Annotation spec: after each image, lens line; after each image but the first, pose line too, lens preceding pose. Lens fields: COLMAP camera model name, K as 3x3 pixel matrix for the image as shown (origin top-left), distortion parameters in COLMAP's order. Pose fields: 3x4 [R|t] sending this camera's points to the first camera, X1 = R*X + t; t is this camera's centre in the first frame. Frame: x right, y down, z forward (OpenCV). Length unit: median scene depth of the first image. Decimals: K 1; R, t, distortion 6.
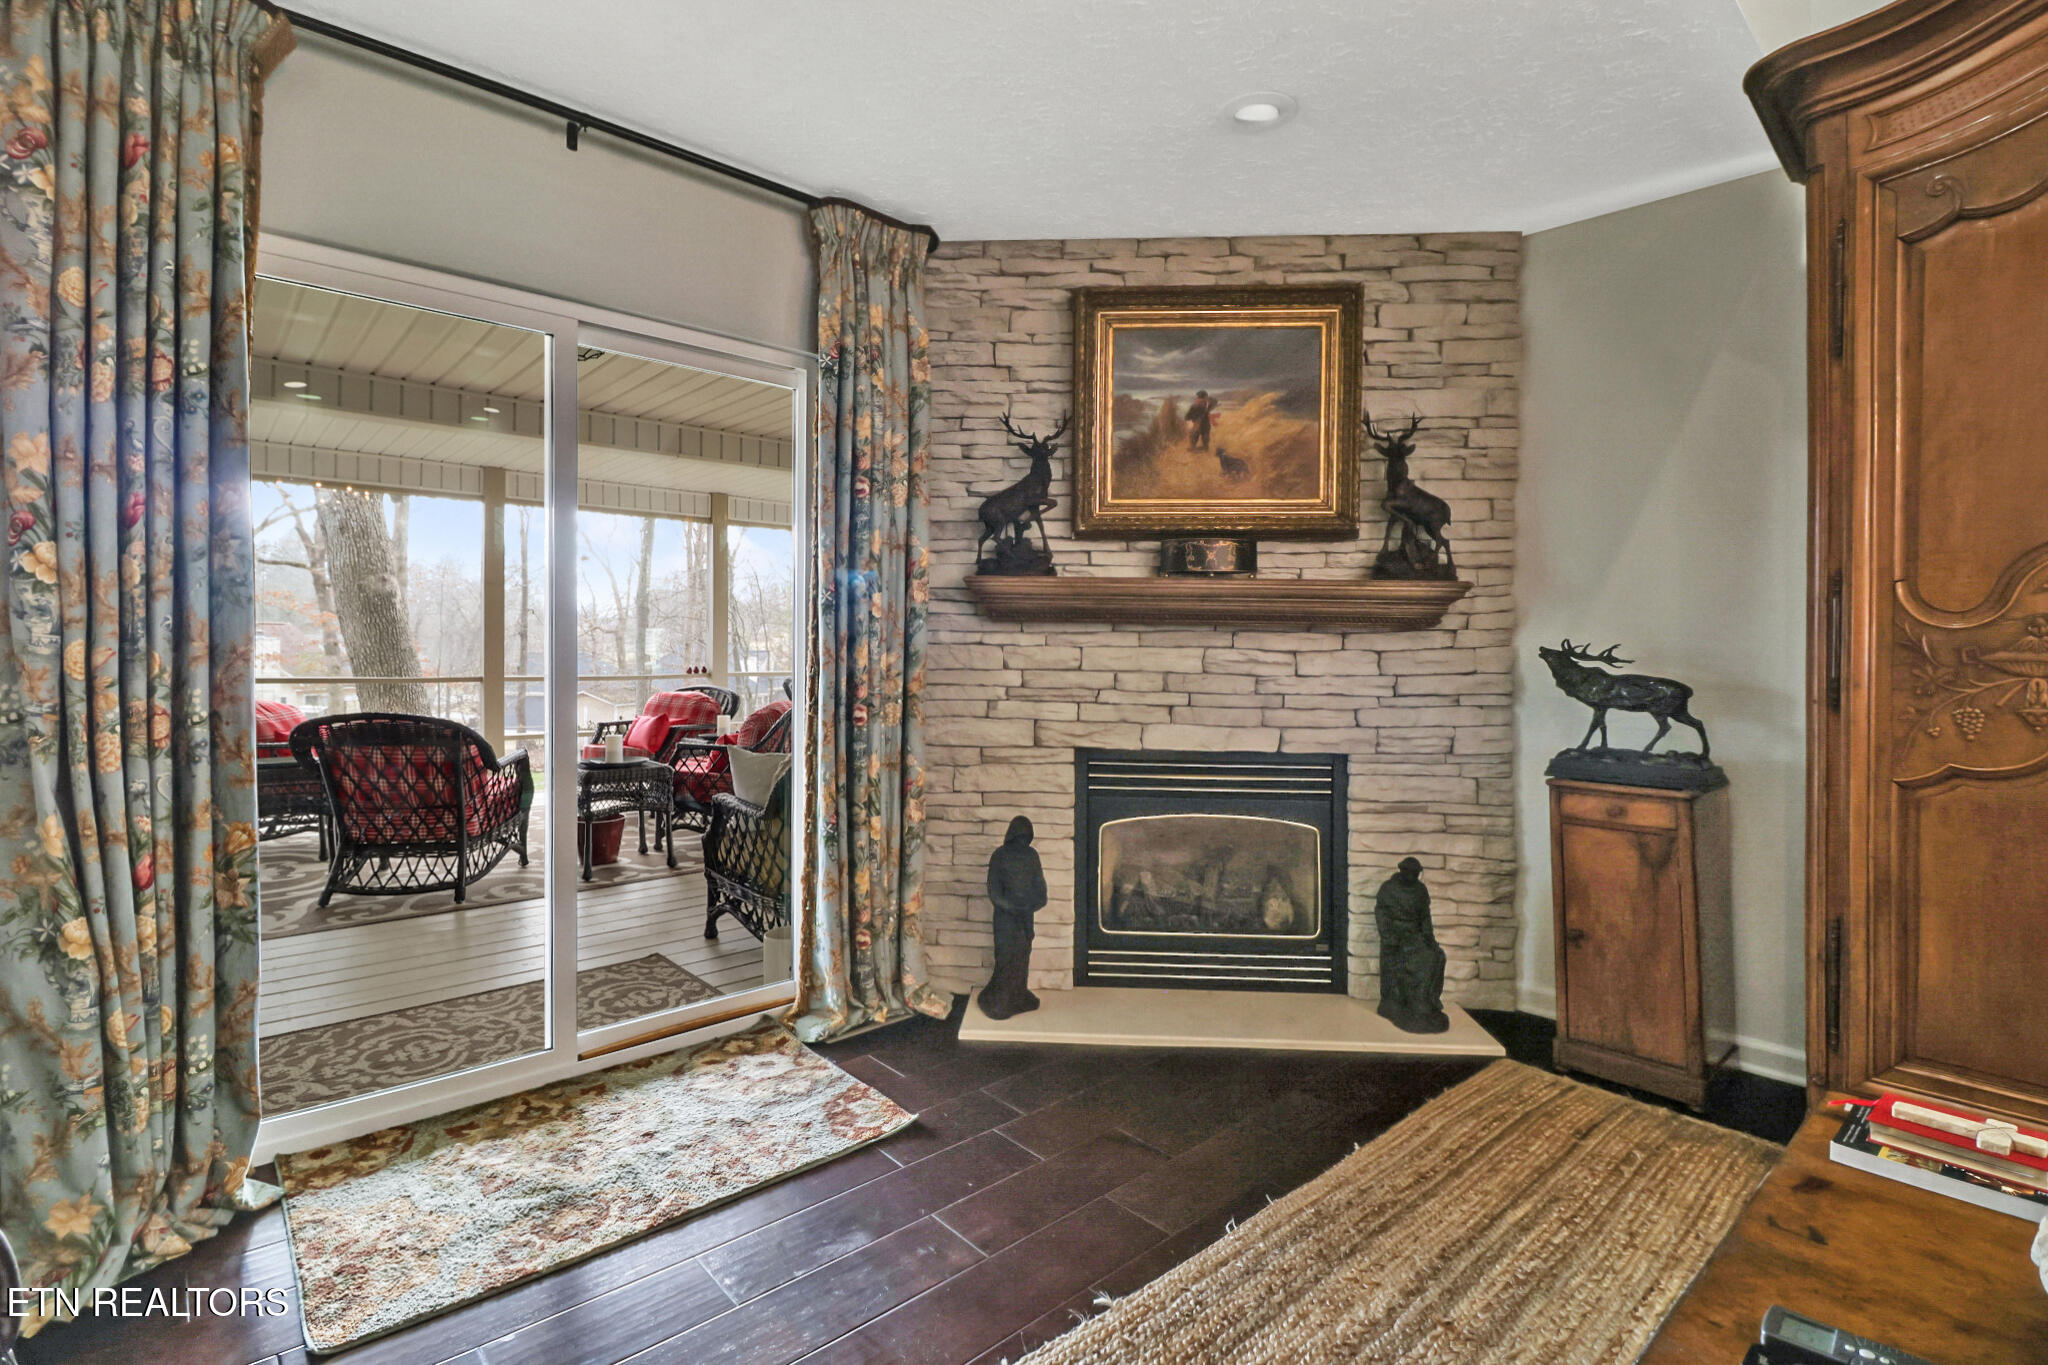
lens RADIAL K [[957.3, 0, 1027.9], [0, 957.3, 661.7], [0, 0, 1]] dist [0.022775, -0.019831]
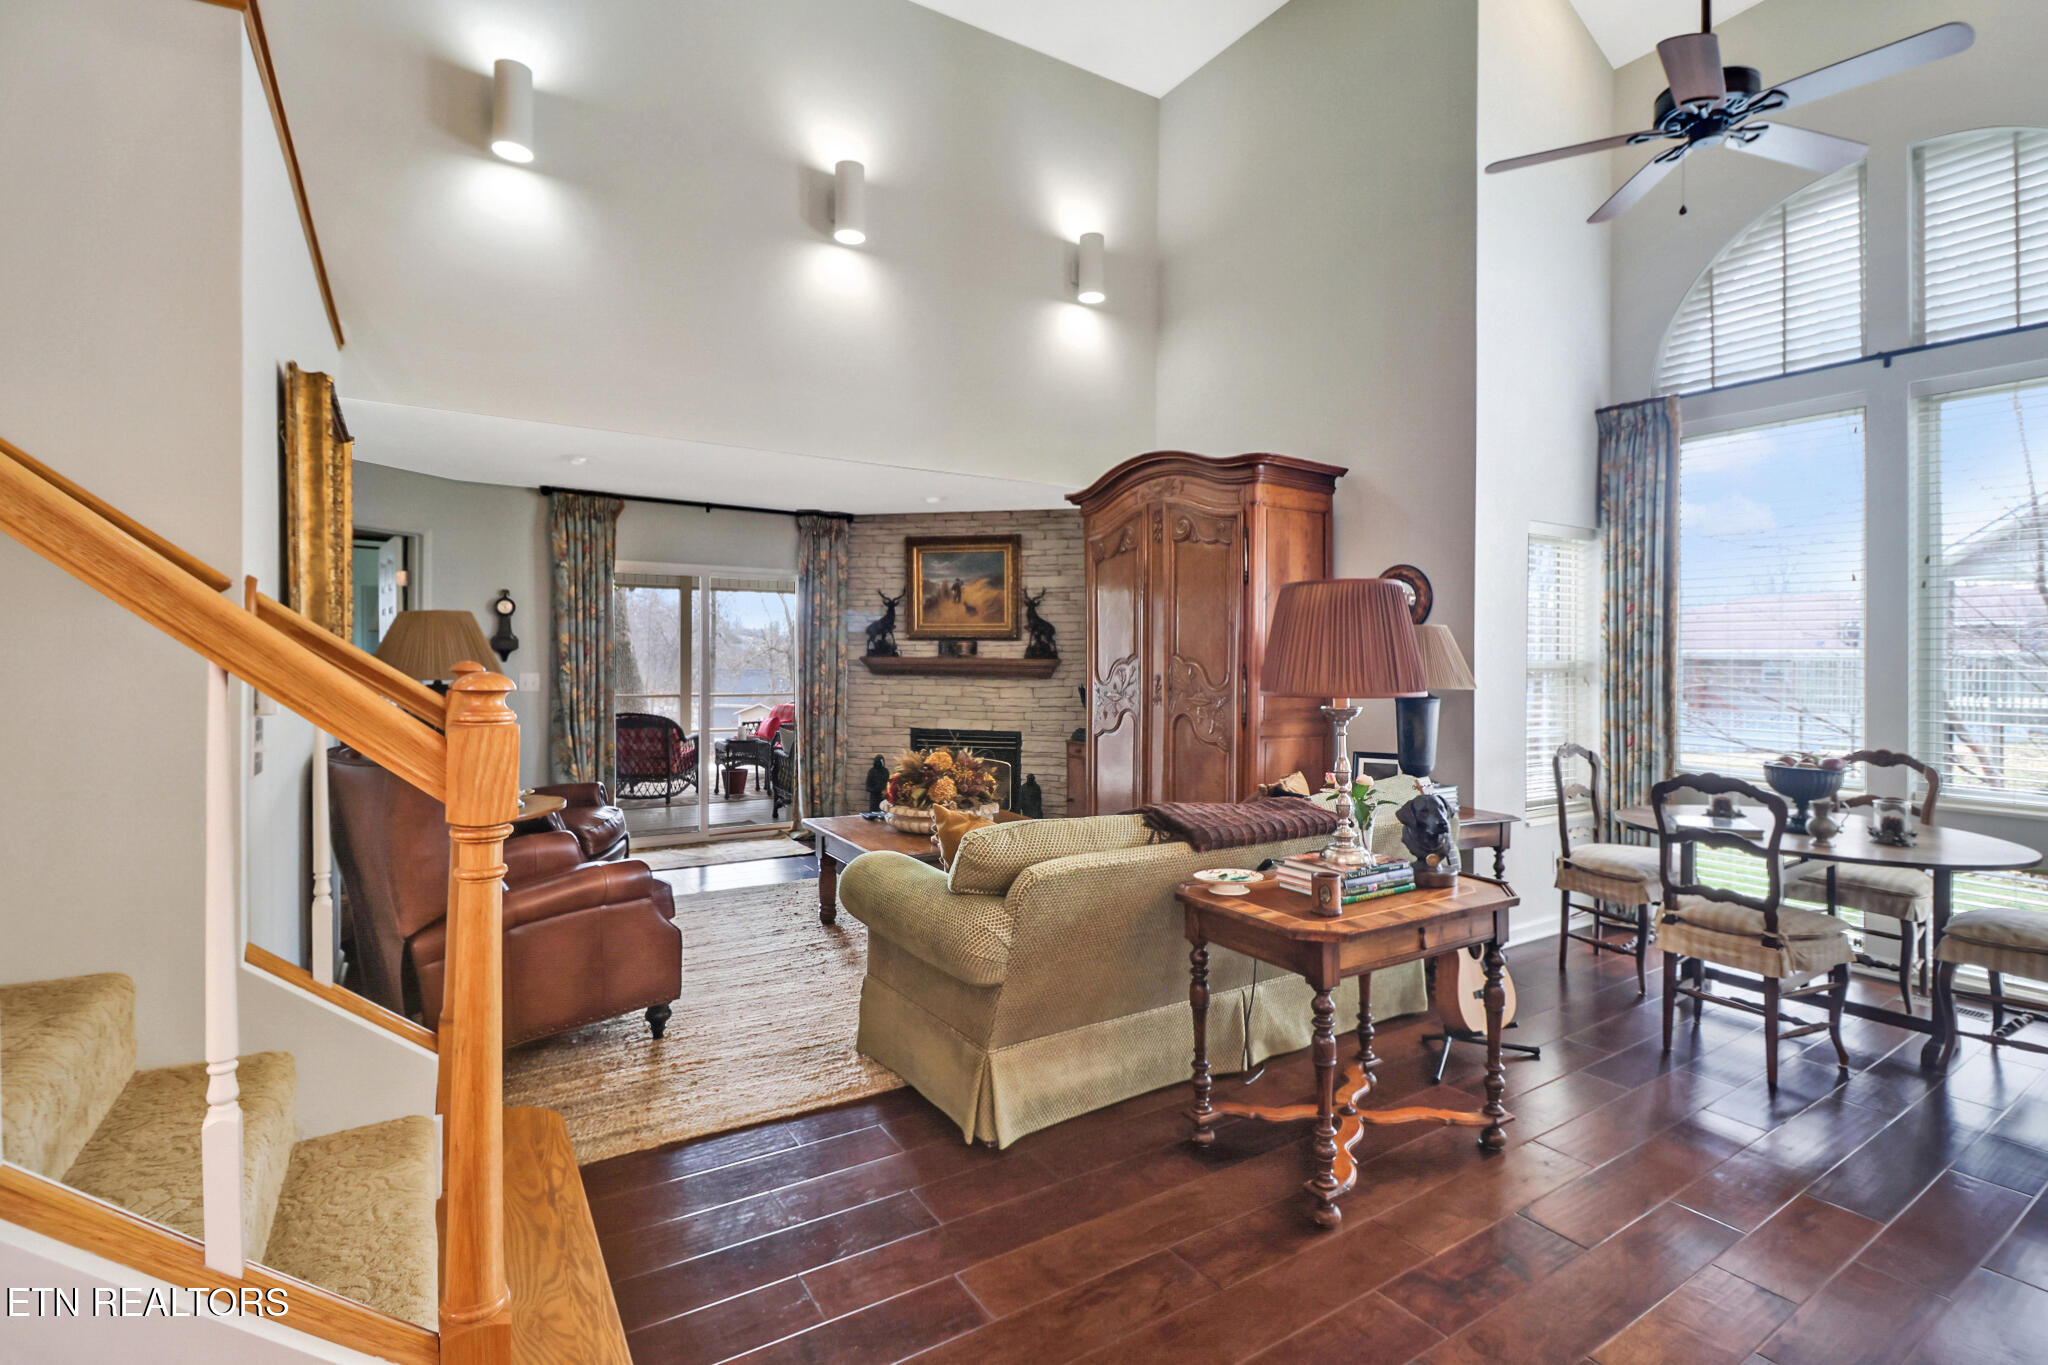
lens RADIAL K [[957.3, 0, 1027.9], [0, 957.3, 661.7], [0, 0, 1]] dist [0.022775, -0.019831]
pose [[0.985459, -0.001389, -0.169909, 0.753790], [-0.000948, 0.999906, -0.013670, -0.042304], [0.169912, 0.013632, 0.985365, -1.305884]]
